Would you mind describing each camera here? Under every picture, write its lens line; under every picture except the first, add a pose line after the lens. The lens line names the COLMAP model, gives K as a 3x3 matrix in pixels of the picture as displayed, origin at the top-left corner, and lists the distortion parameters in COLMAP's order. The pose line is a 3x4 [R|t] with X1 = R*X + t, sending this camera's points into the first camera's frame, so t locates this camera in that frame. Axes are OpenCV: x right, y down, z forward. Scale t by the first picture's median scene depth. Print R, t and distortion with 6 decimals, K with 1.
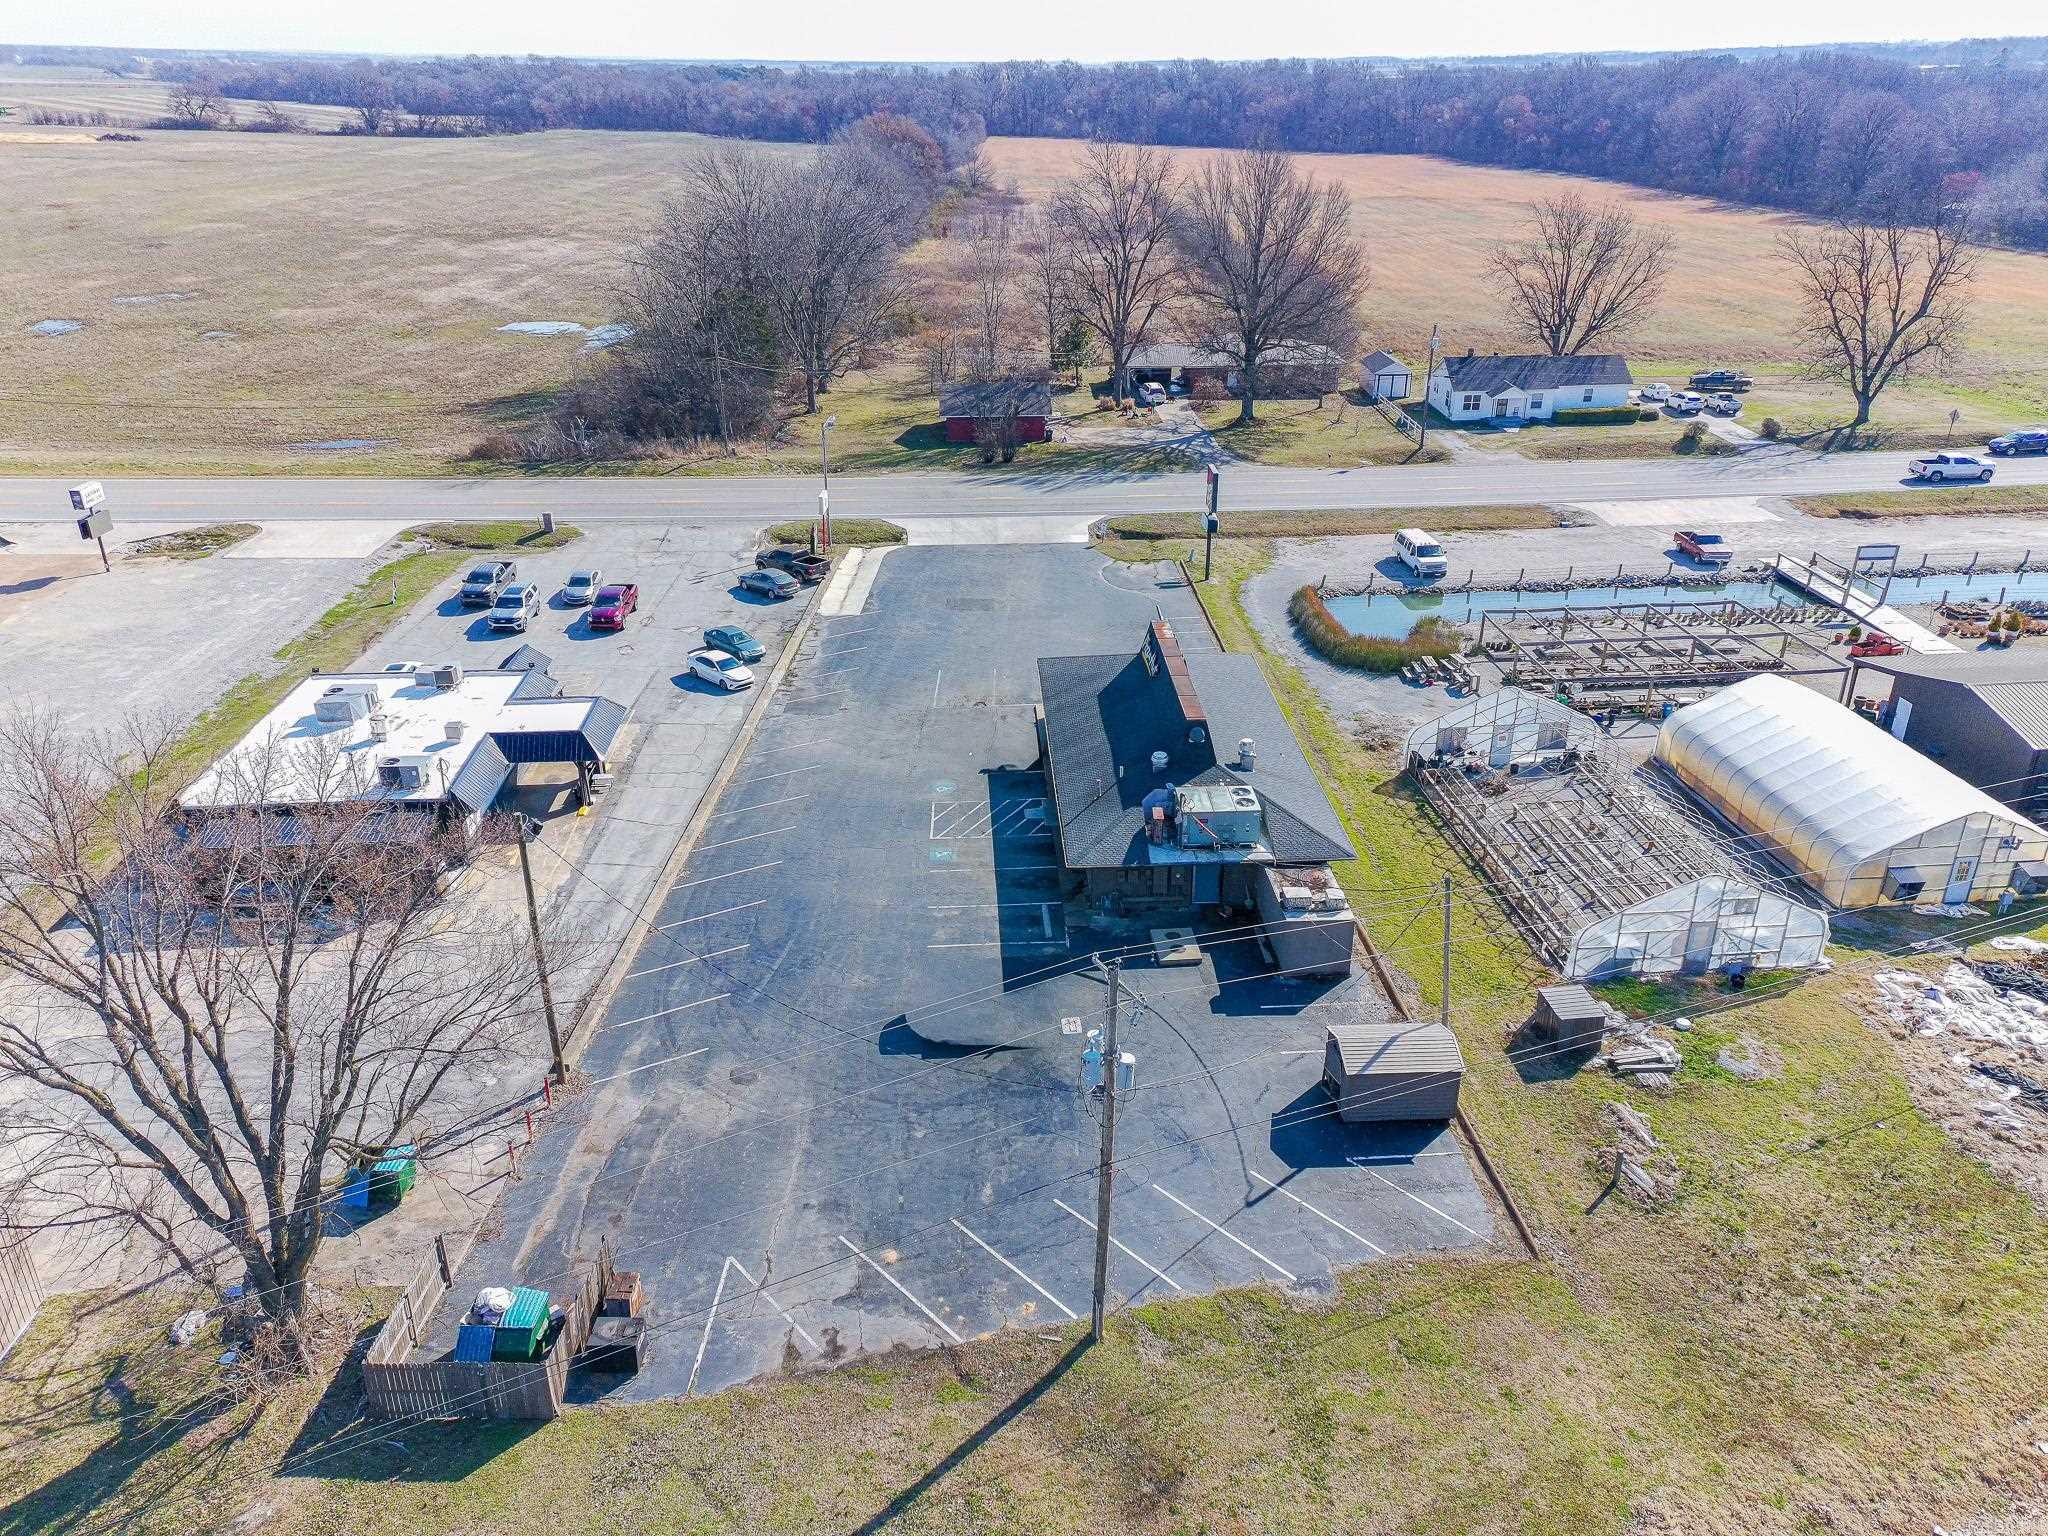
lens RADIAL K [[1485.9, 0, 1037.4], [0, 1485.9, 756.6], [0, 0, 1]] dist [0.121587, -0.039994]
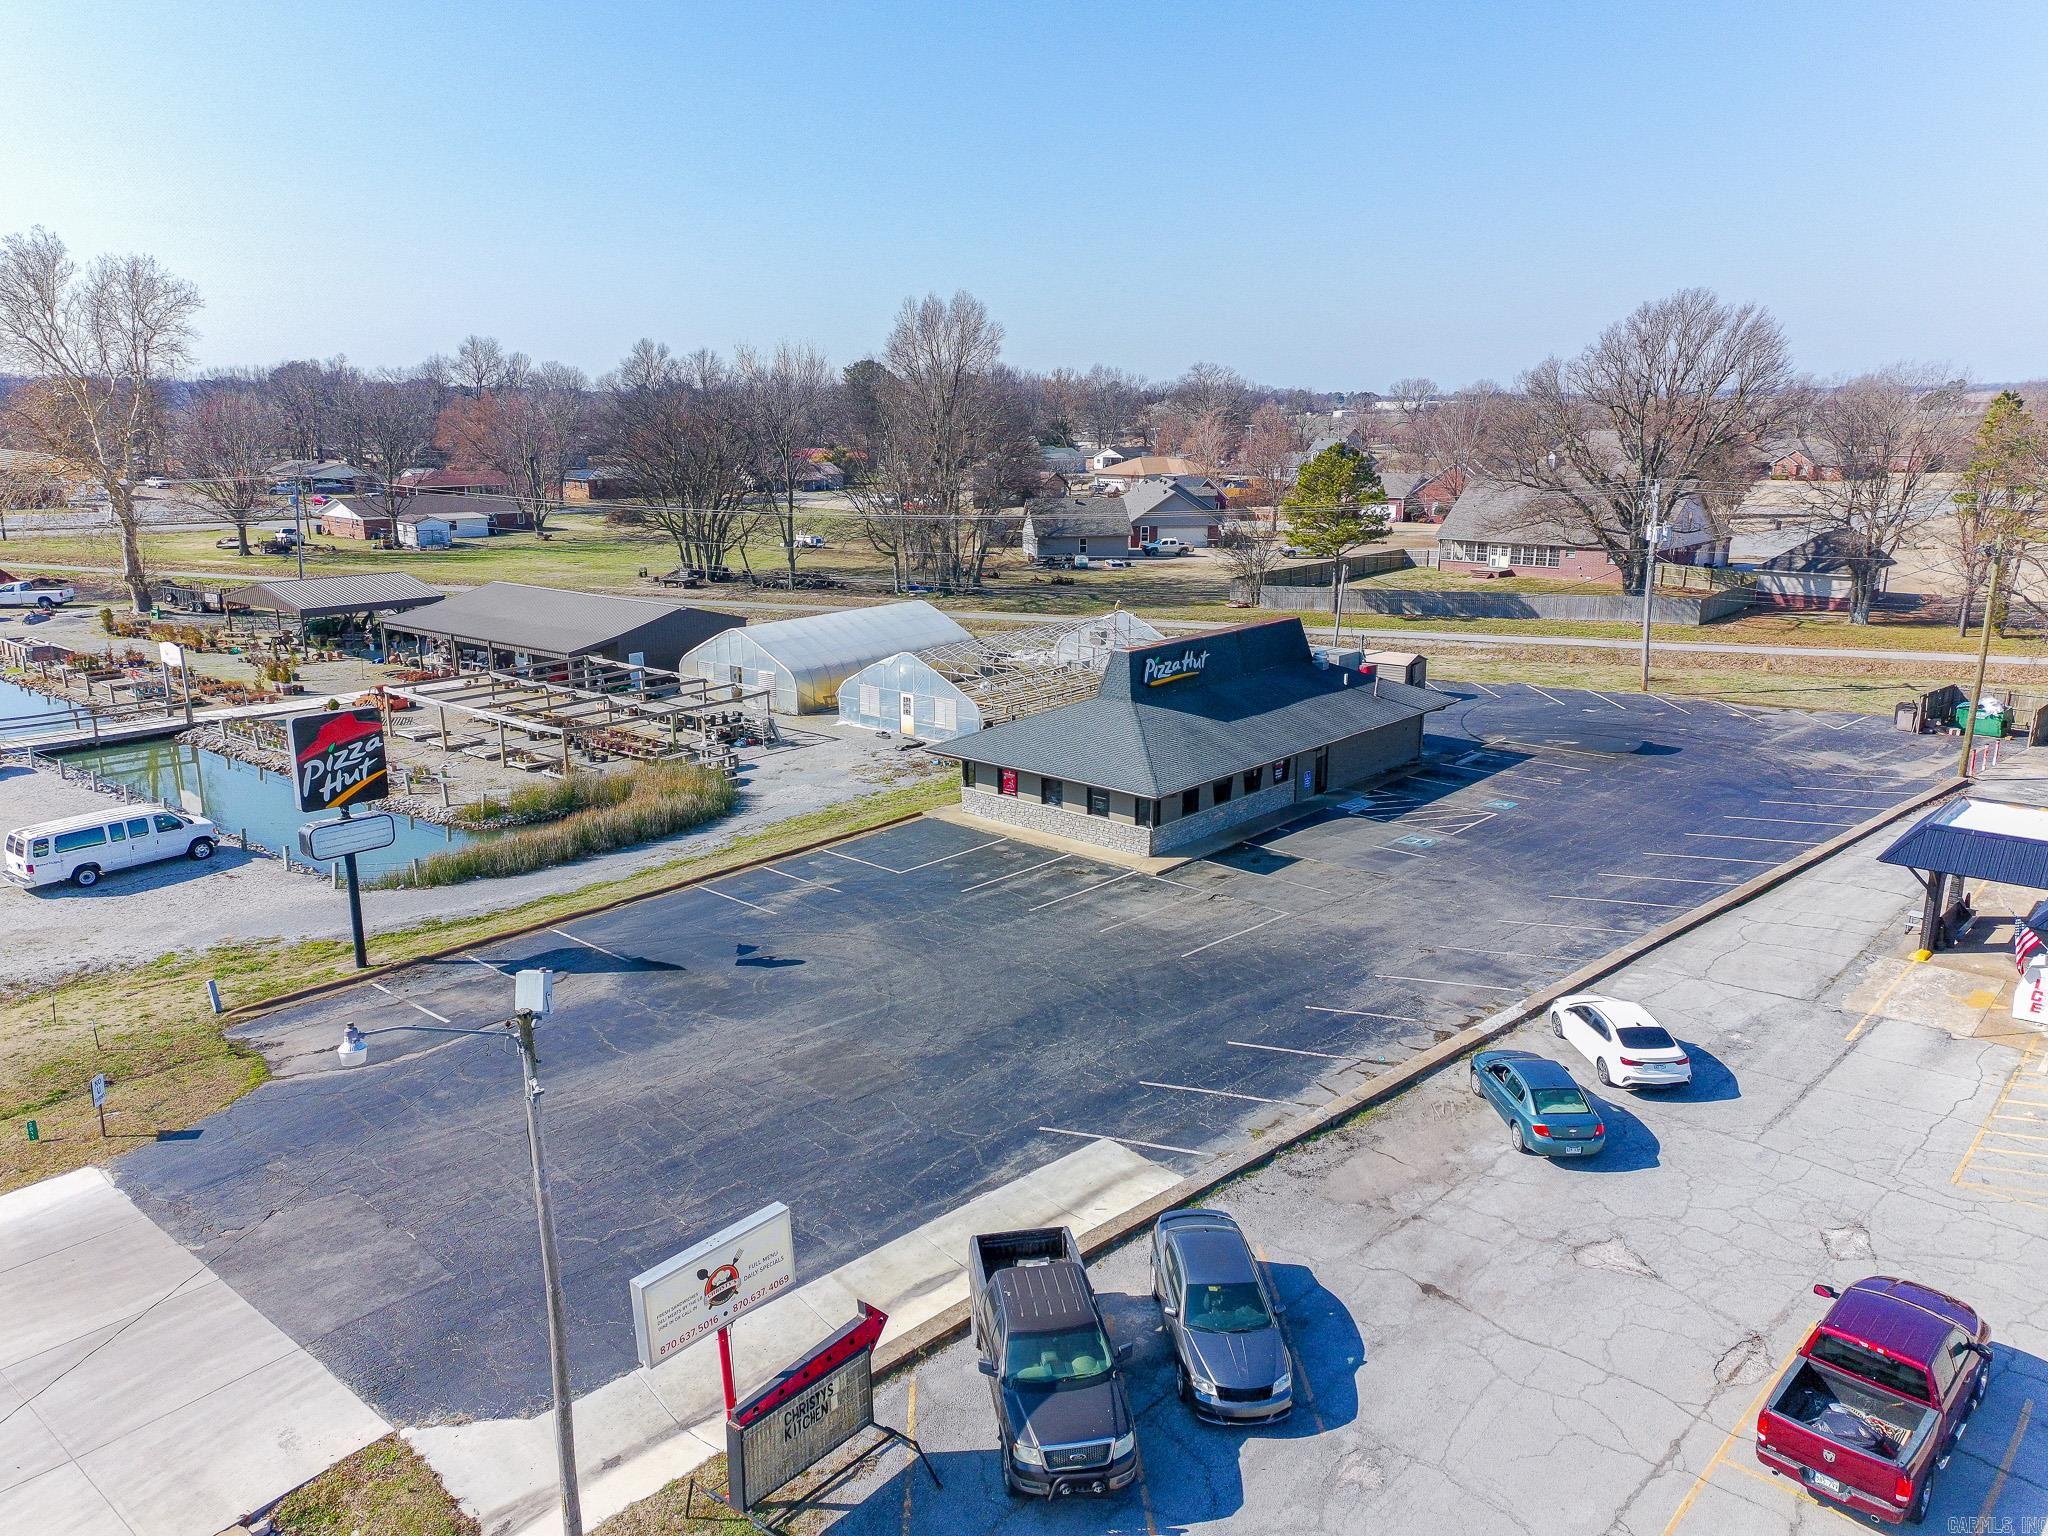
lens RADIAL K [[1485.9, 0, 1037.4], [0, 1485.9, 756.6], [0, 0, 1]] dist [0.121587, -0.039994]
pose [[-0.718127, -0.156031, 0.678194, -0.394395], [0.294106, 0.815186, 0.498972, -0.413715], [-0.630710, 0.557787, -0.539518, 1.355999]]
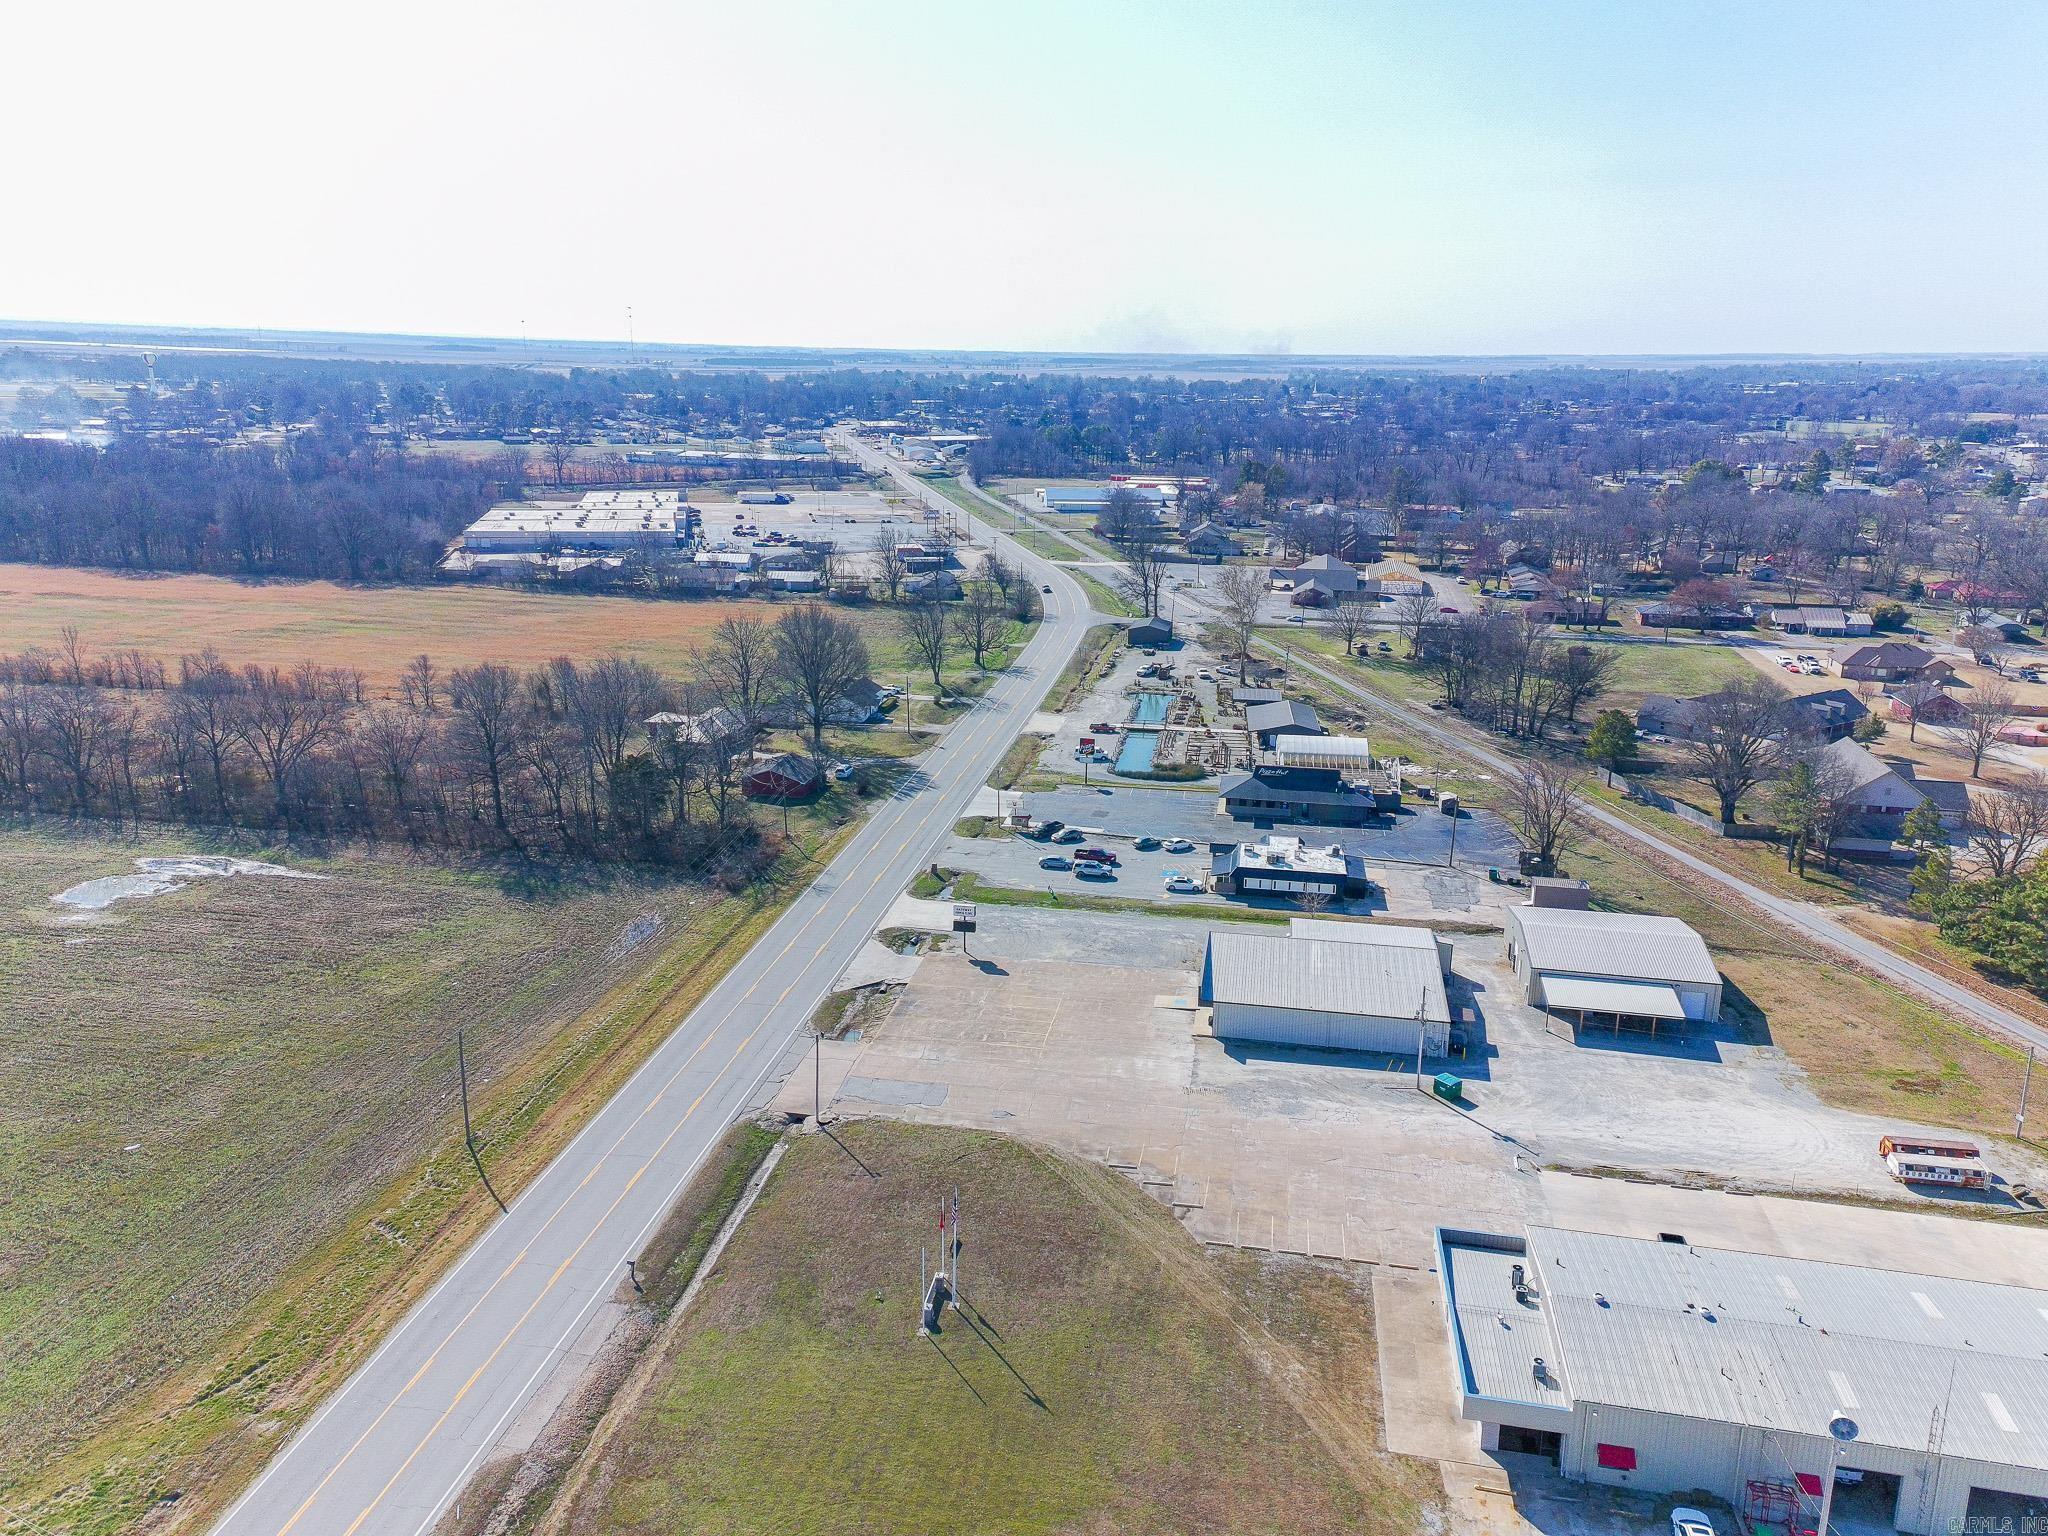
lens RADIAL K [[1485.9, 0, 1037.4], [0, 1485.9, 756.6], [0, 0, 1]] dist [0.121587, -0.039994]
pose [[0.215961, -0.249073, 0.944099, -2.695284], [0.391225, 0.907980, 0.150052, -0.686097], [-0.894597, 0.336950, 0.293532, 0.445842]]
